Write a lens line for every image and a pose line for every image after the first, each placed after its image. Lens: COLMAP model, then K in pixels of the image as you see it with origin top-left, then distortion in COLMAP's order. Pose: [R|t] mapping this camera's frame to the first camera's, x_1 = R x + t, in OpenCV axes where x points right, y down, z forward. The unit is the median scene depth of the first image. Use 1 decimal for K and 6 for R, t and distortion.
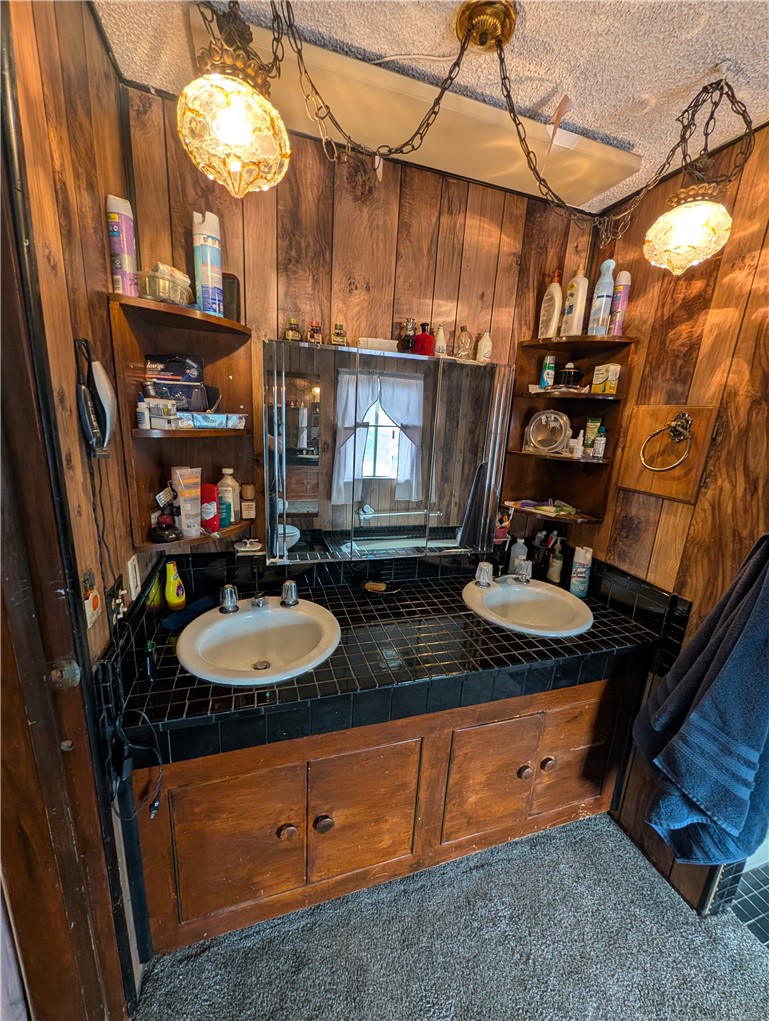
lens RADIAL K [[392.2, 0, 382.5], [0, 392.2, 510.5], [0, 0, 1]] dist [-0.000848, 0.000098]
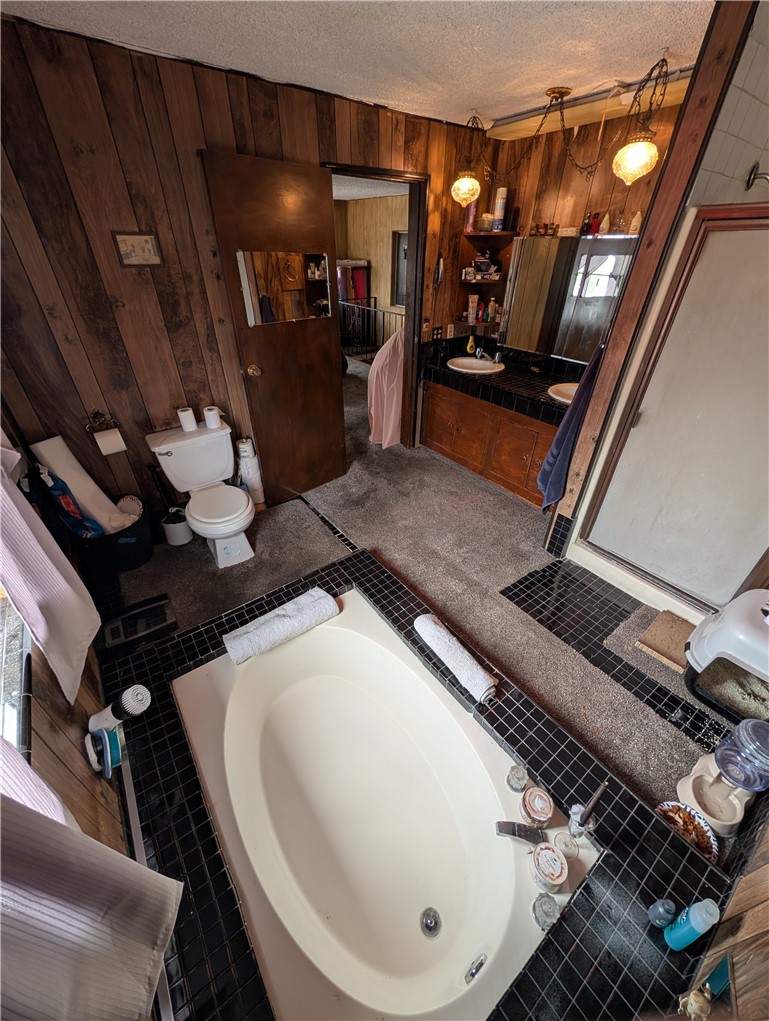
lens RADIAL K [[392.2, 0, 382.5], [0, 392.2, 510.5], [0, 0, 1]] dist [-0.000848, 0.000098]
pose [[0.299057, 0.485011, -0.821784, 2.389586], [-0.213416, 0.873377, 0.437796, 0.152569], [0.930064, 0.044456, 0.364699, -0.587155]]
